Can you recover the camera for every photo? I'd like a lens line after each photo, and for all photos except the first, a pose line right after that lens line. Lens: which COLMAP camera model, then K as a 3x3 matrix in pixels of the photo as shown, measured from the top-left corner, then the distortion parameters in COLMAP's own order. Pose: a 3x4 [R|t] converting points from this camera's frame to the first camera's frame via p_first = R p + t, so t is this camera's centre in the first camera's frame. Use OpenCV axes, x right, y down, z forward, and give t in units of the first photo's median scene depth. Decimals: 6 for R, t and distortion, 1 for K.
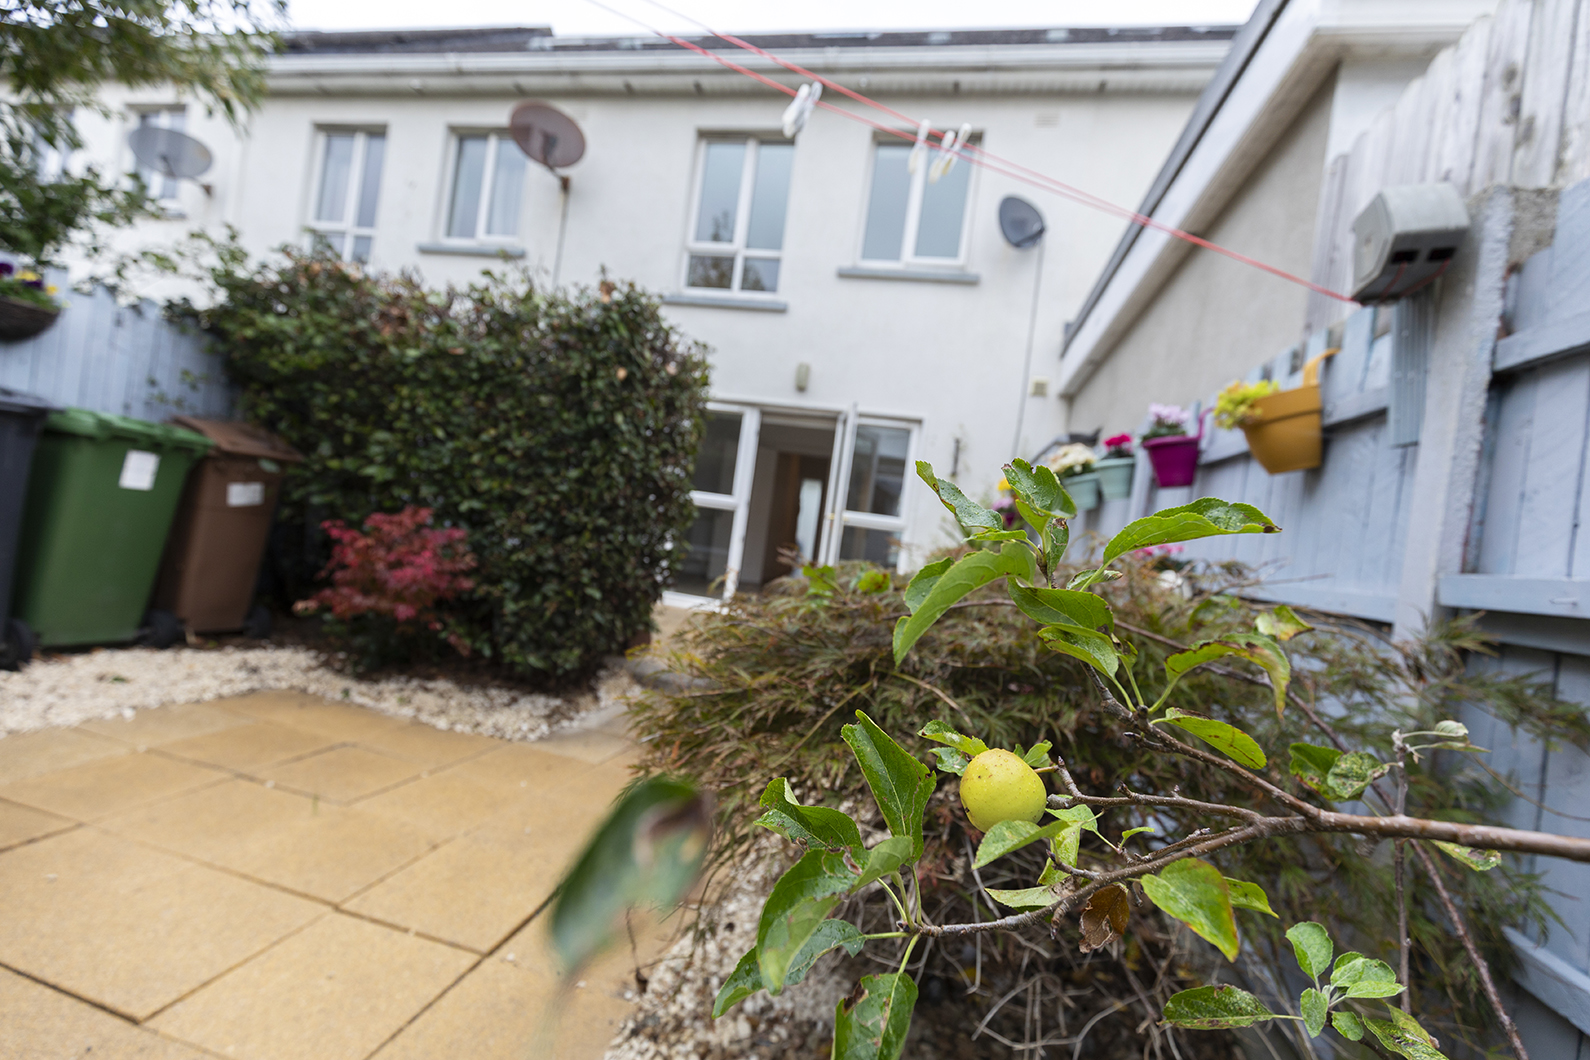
lens RADIAL K [[730.8, 0, 790.1], [0, 730.8, 516.8], [0, 0, 1]] dist [-0.033724, 0.005155]
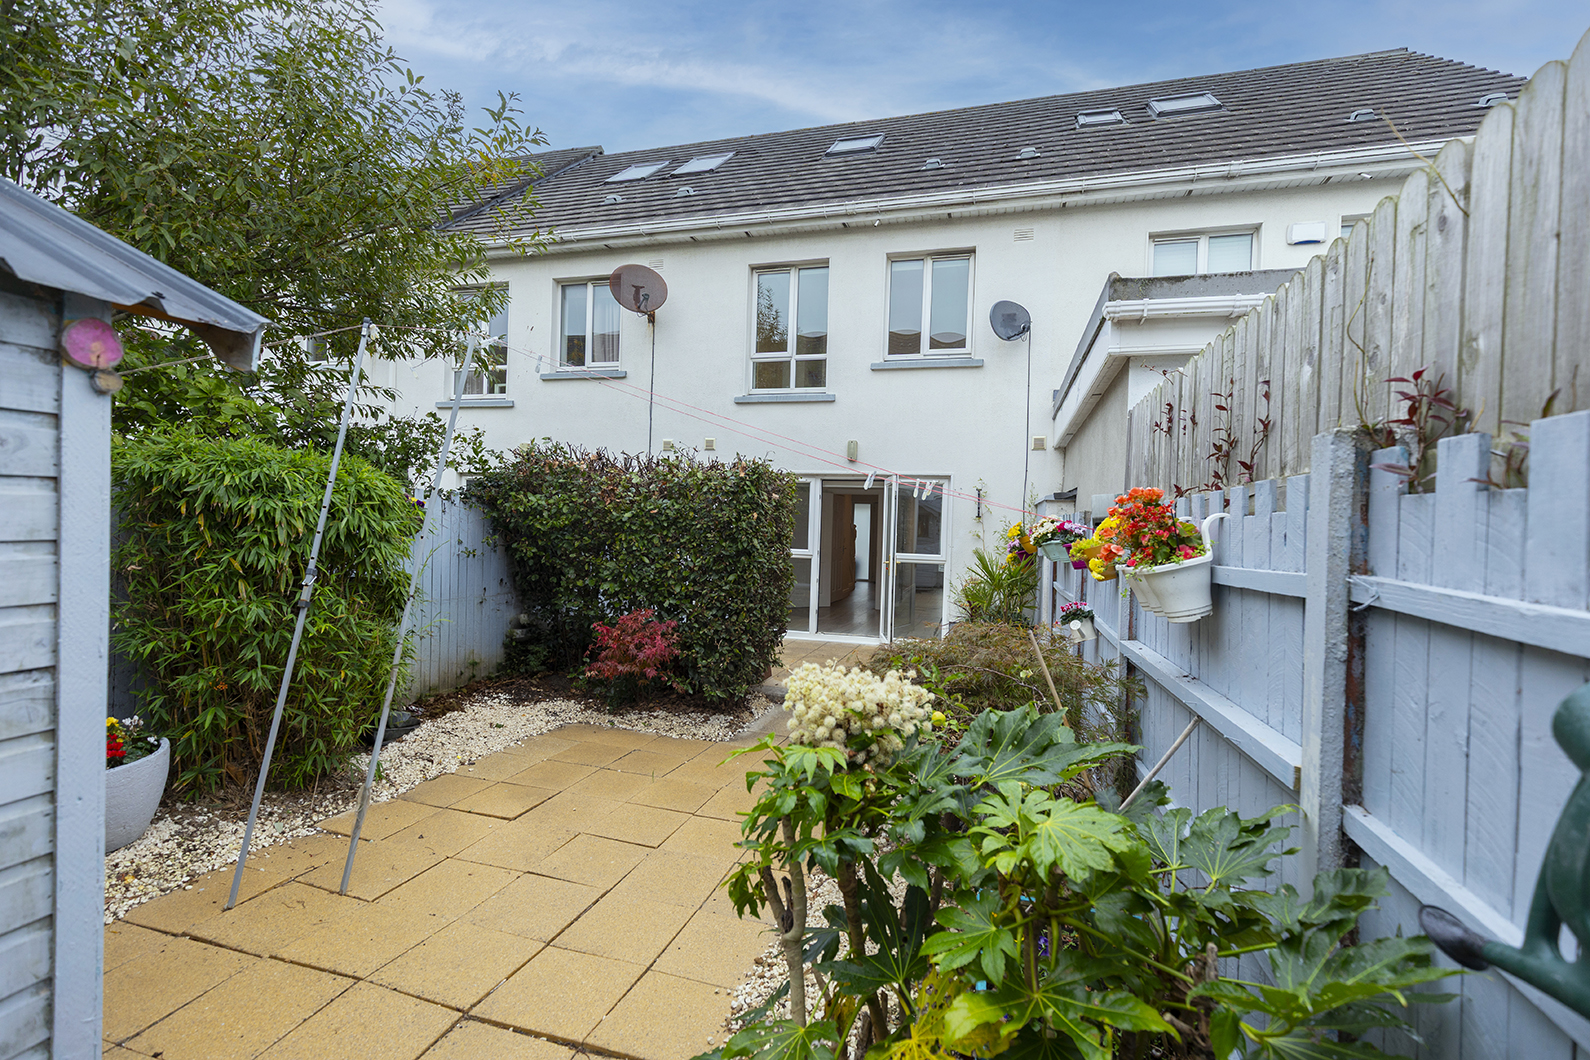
lens RADIAL K [[730.8, 0, 790.1], [0, 730.8, 516.8], [0, 0, 1]] dist [-0.033724, 0.005155]
pose [[0.992808, -0.100768, -0.064643, -0.043869], [0.100231, 0.994898, -0.011501, -0.160502], [0.065472, 0.004939, 0.997842, -0.621393]]
